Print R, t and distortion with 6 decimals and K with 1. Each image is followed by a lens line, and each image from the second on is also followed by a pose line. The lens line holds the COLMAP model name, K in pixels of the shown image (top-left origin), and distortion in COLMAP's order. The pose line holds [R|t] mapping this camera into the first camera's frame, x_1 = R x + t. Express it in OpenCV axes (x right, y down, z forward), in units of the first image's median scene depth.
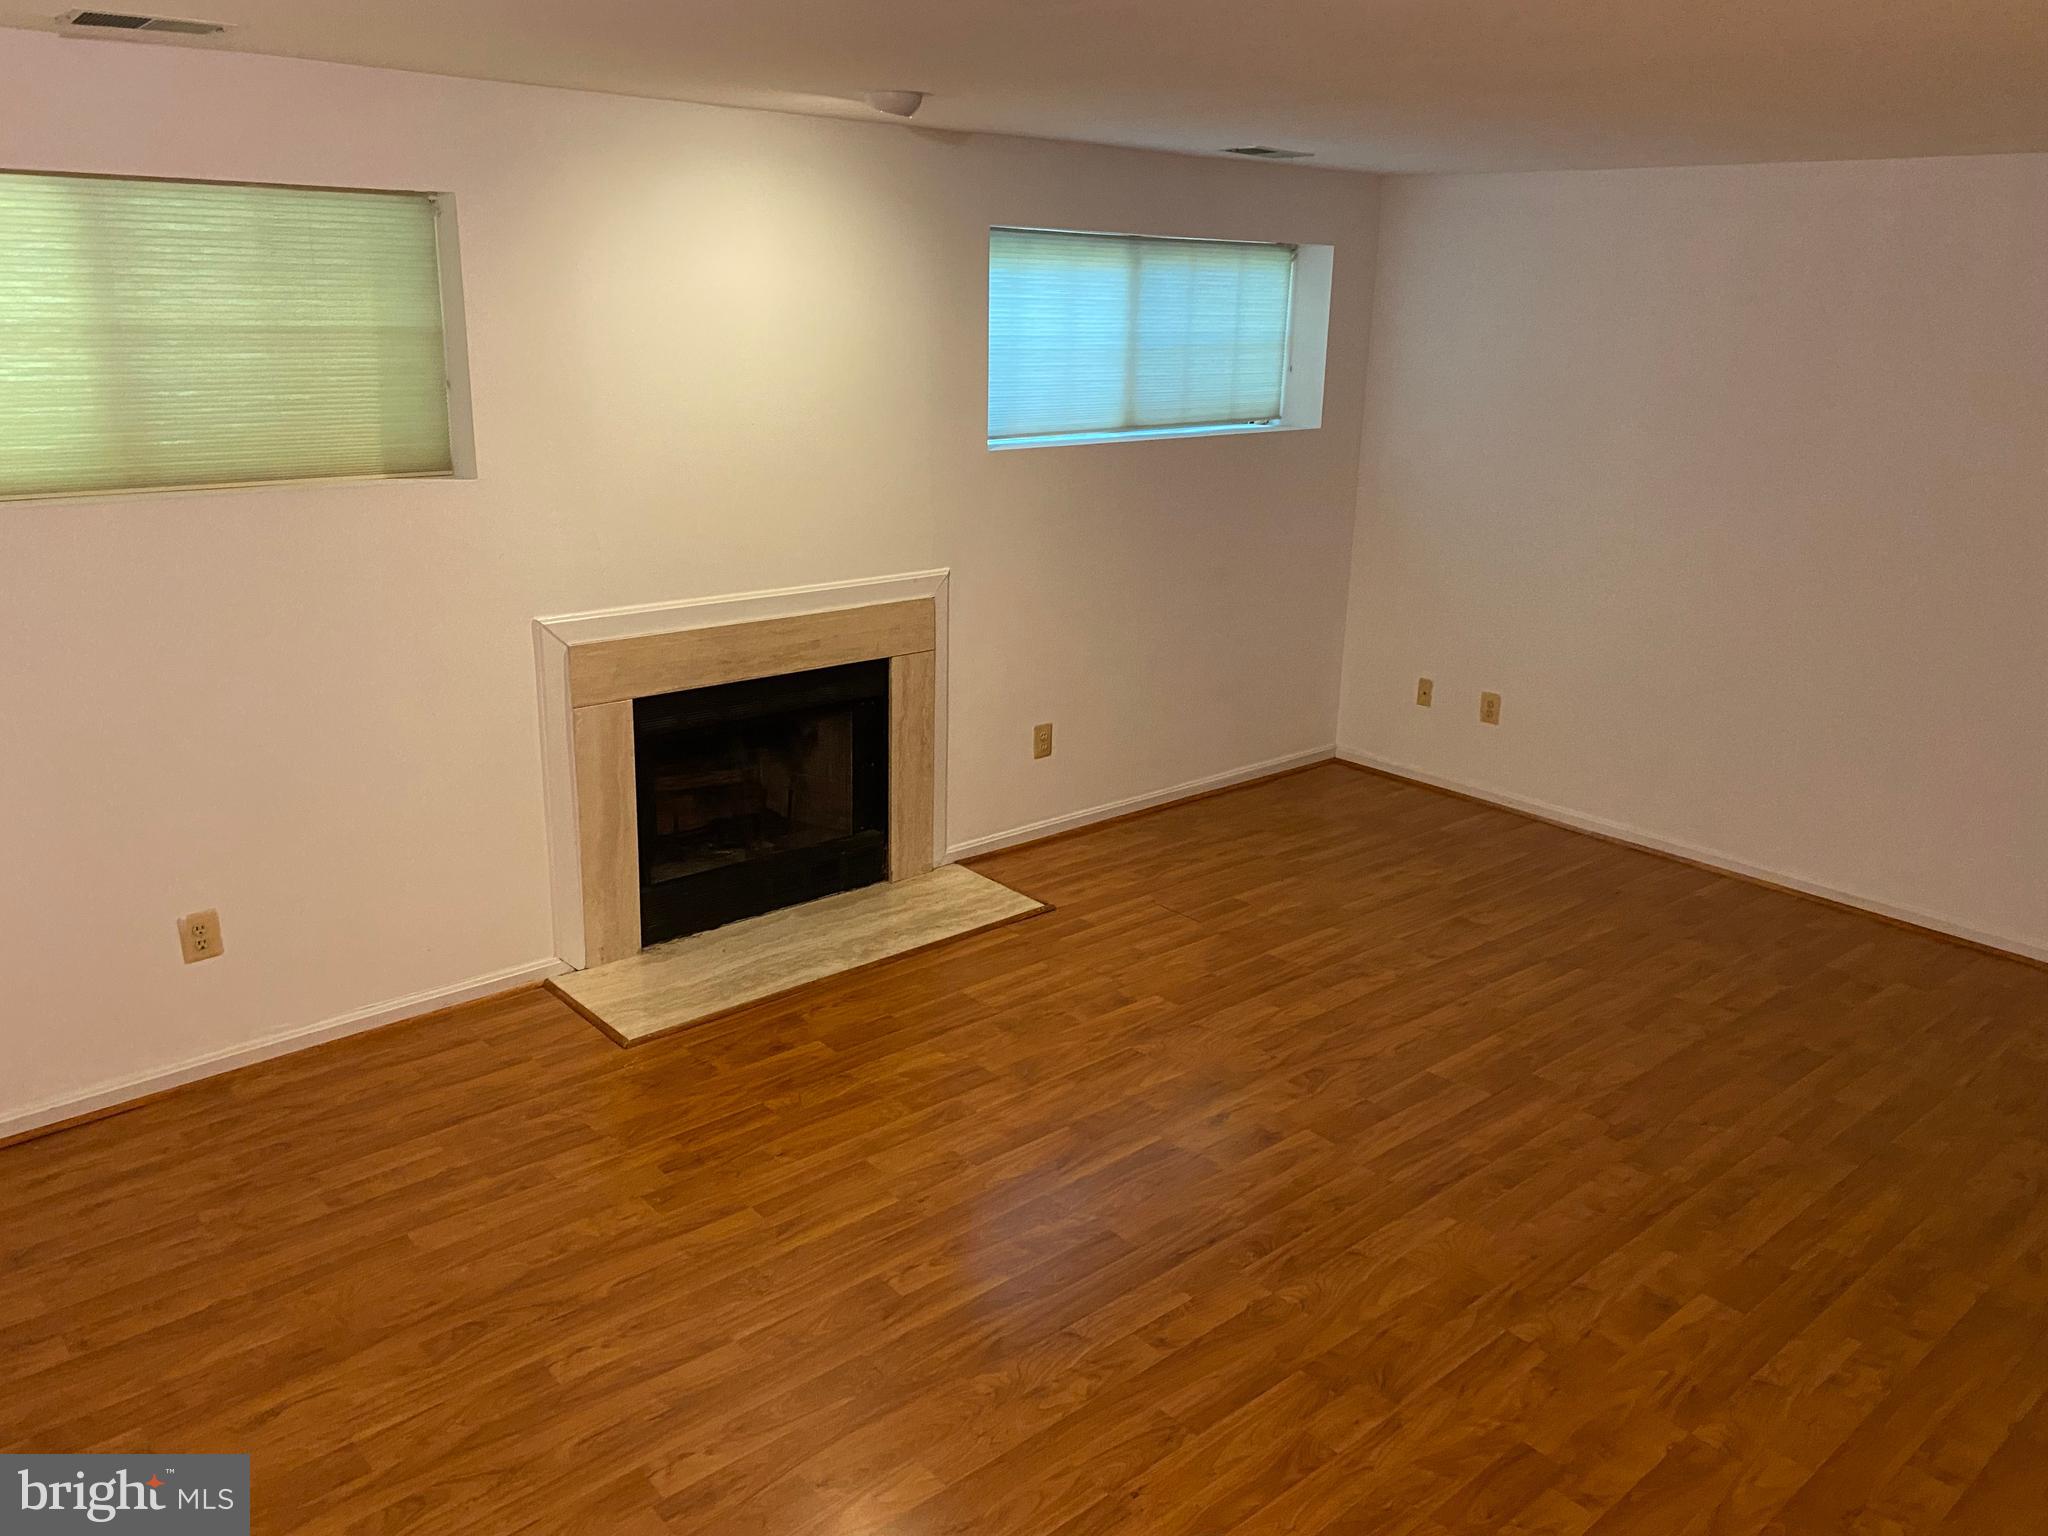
lens RADIAL K [[1562.4, 0, 1010.8], [0, 1562.4, 752.2], [0, 0, 1]] dist [0.087095, -0.101849]
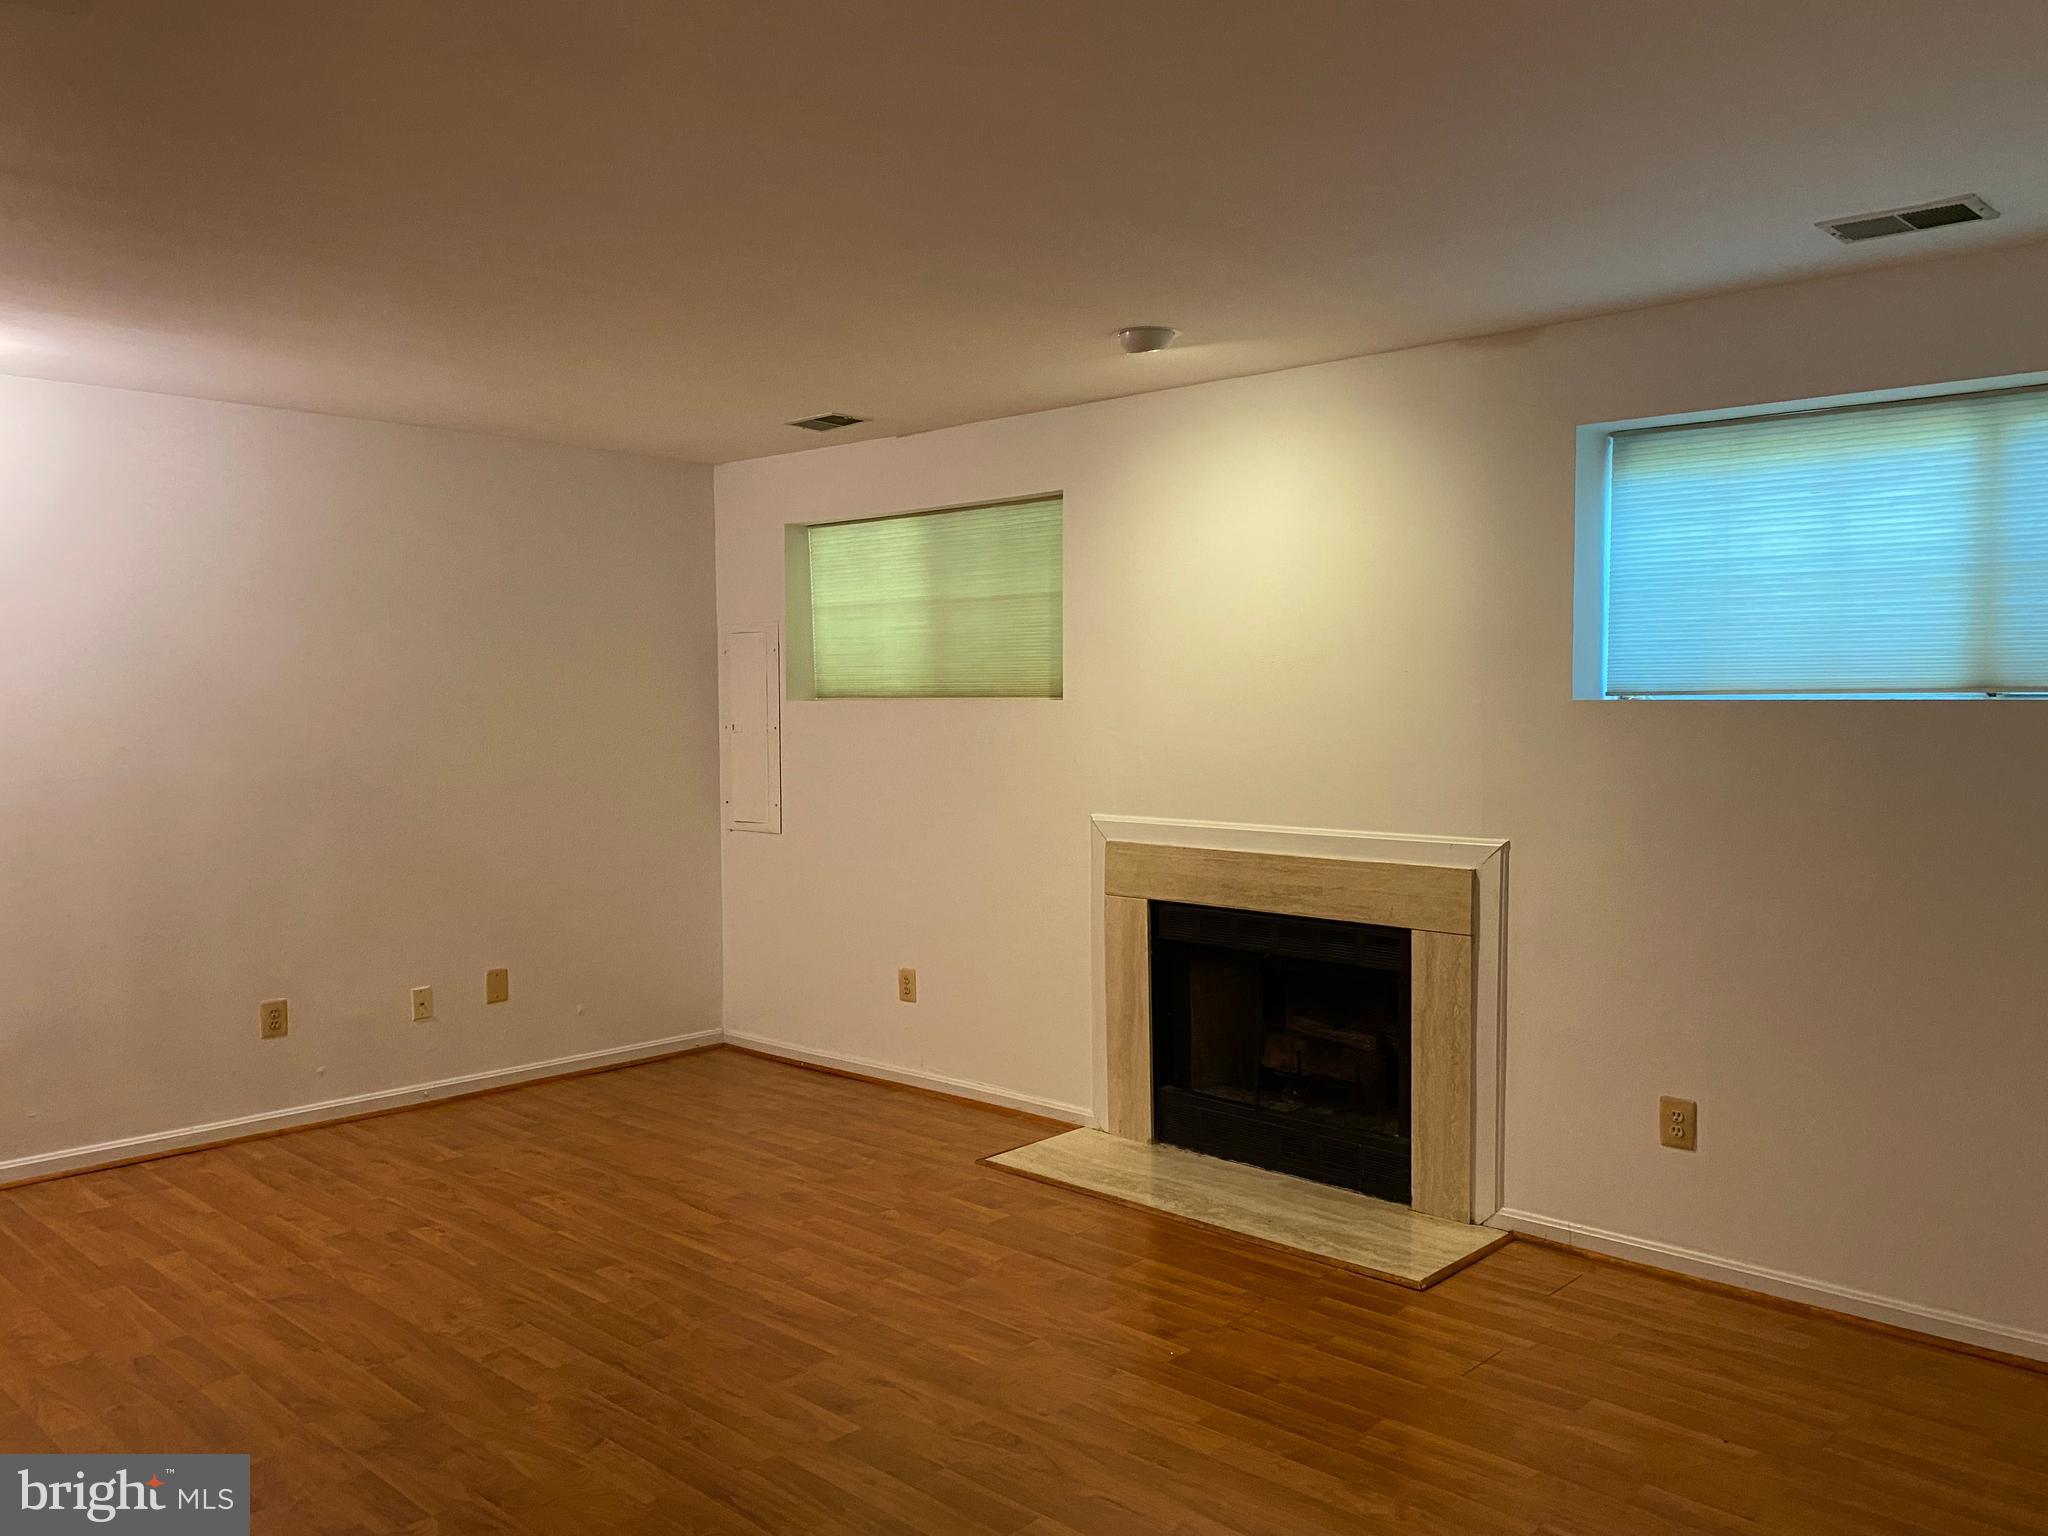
lens RADIAL K [[1562.4, 0, 1010.8], [0, 1562.4, 752.2], [0, 0, 1]] dist [0.087095, -0.101849]
pose [[0.093650, 0.008882, -0.995566, 0.956050], [-0.279900, 0.959865, -0.017765, -0.096955], [0.955451, 0.280323, 0.092377, 0.856974]]
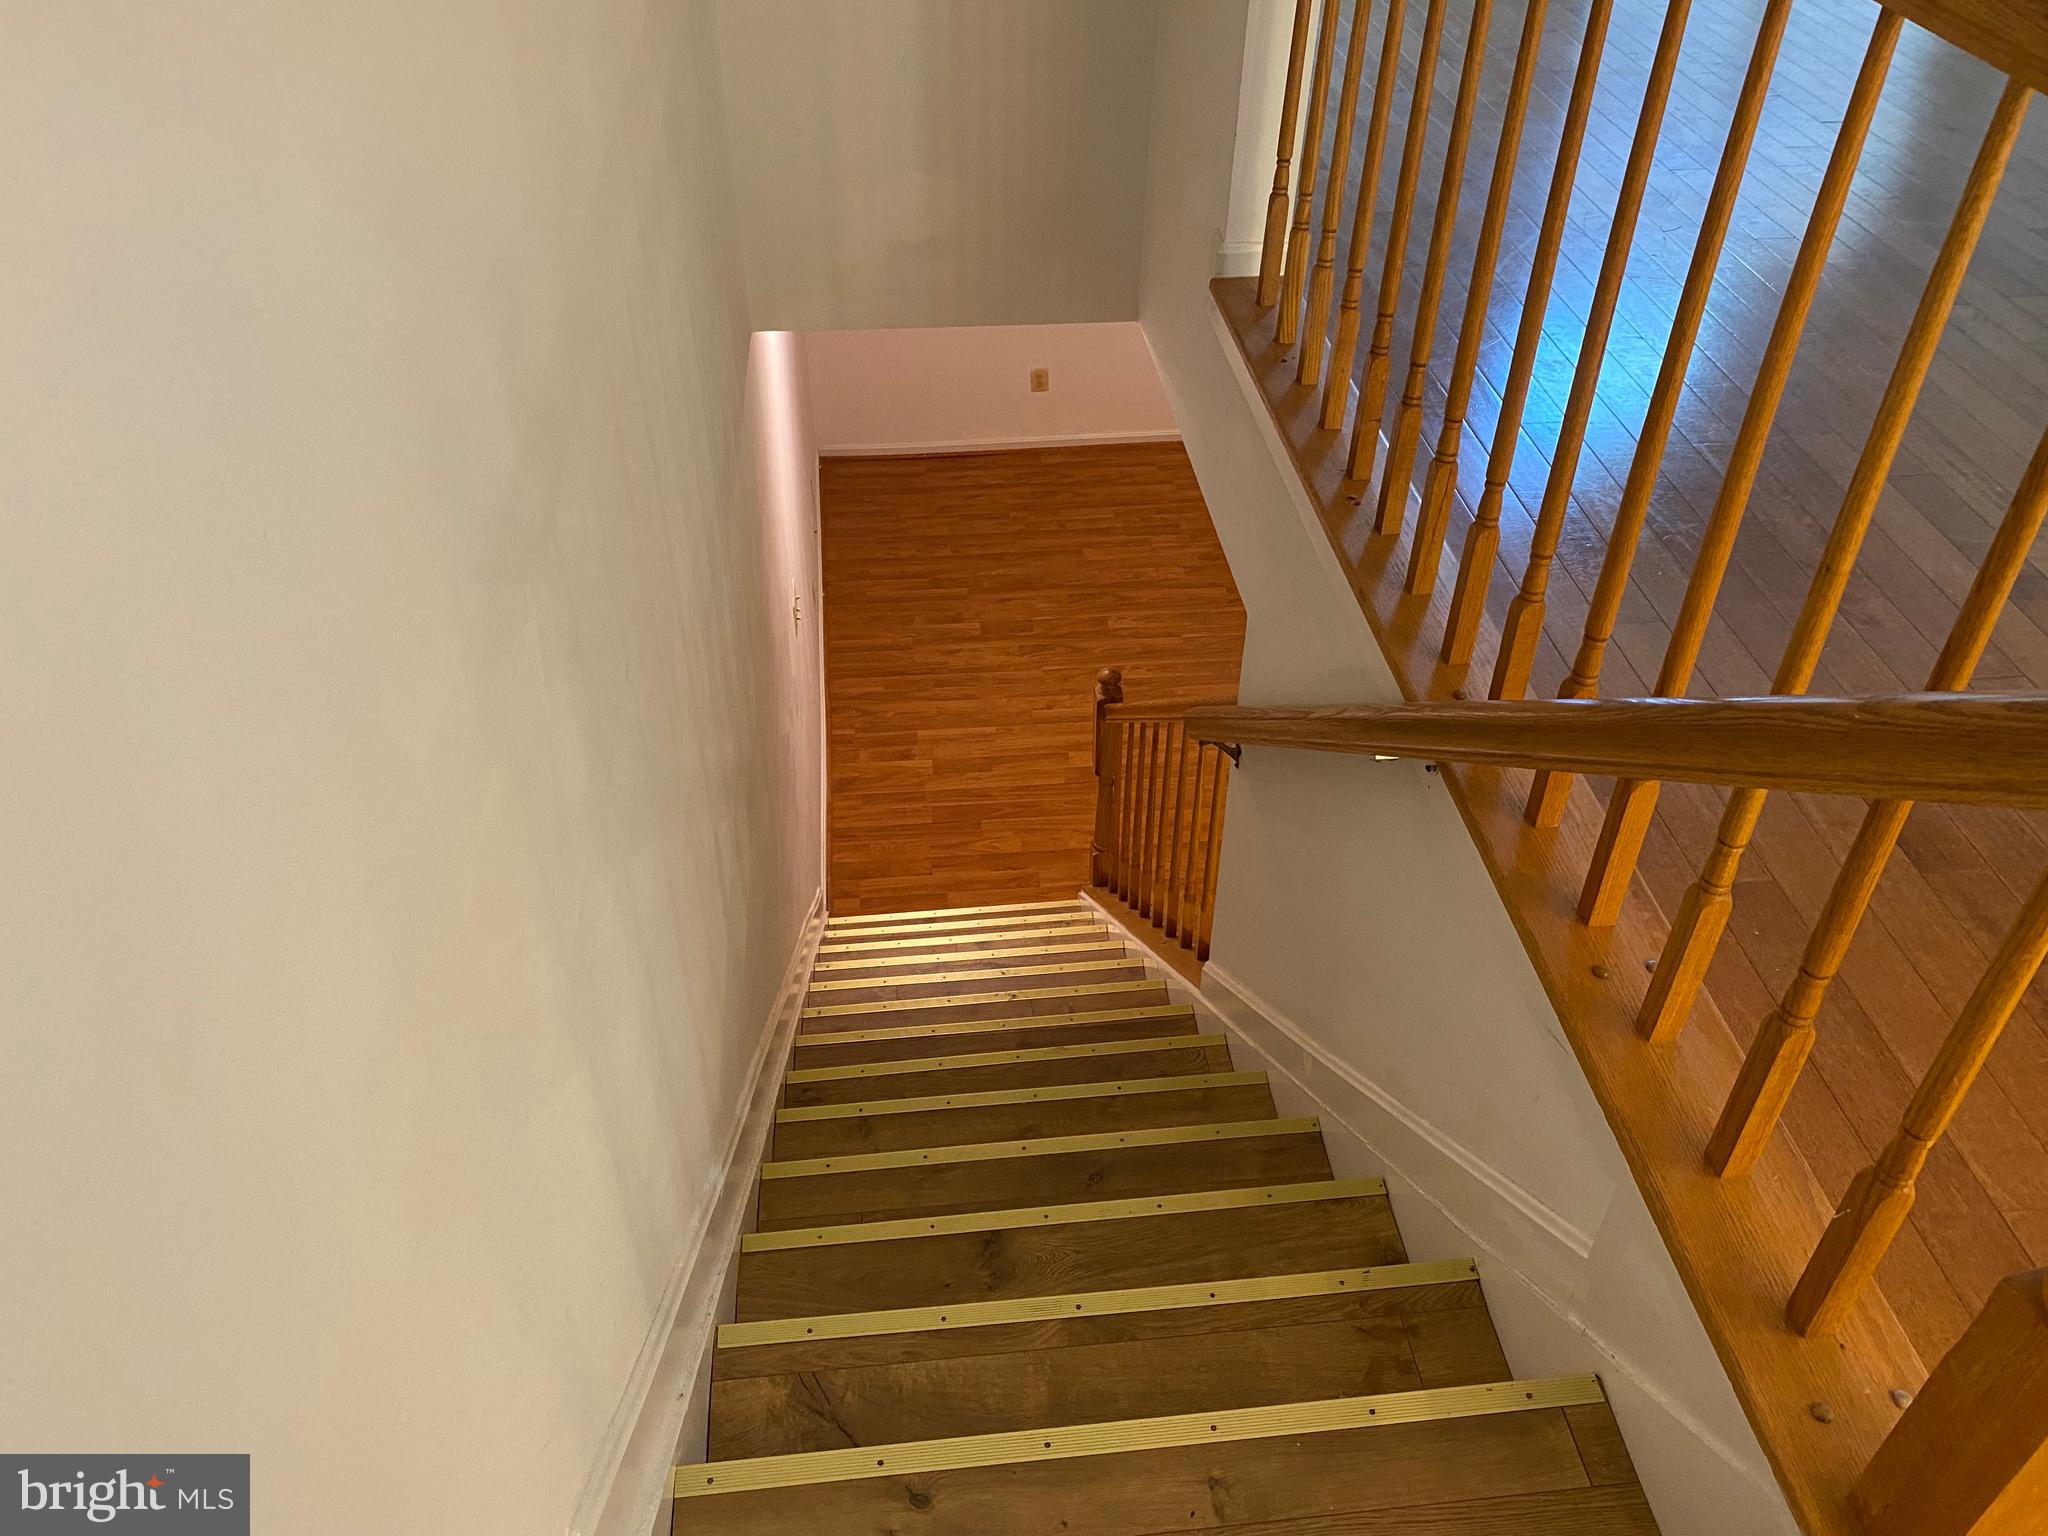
lens RADIAL K [[1562.4, 0, 1010.8], [0, 1562.4, 752.2], [0, 0, 1]] dist [0.087095, -0.101849]
pose [[0.815698, 0.358880, -0.453699, 0.530073], [-0.157274, 0.892336, 0.423085, -0.296093], [0.556689, -0.273755, 0.784319, -0.713783]]
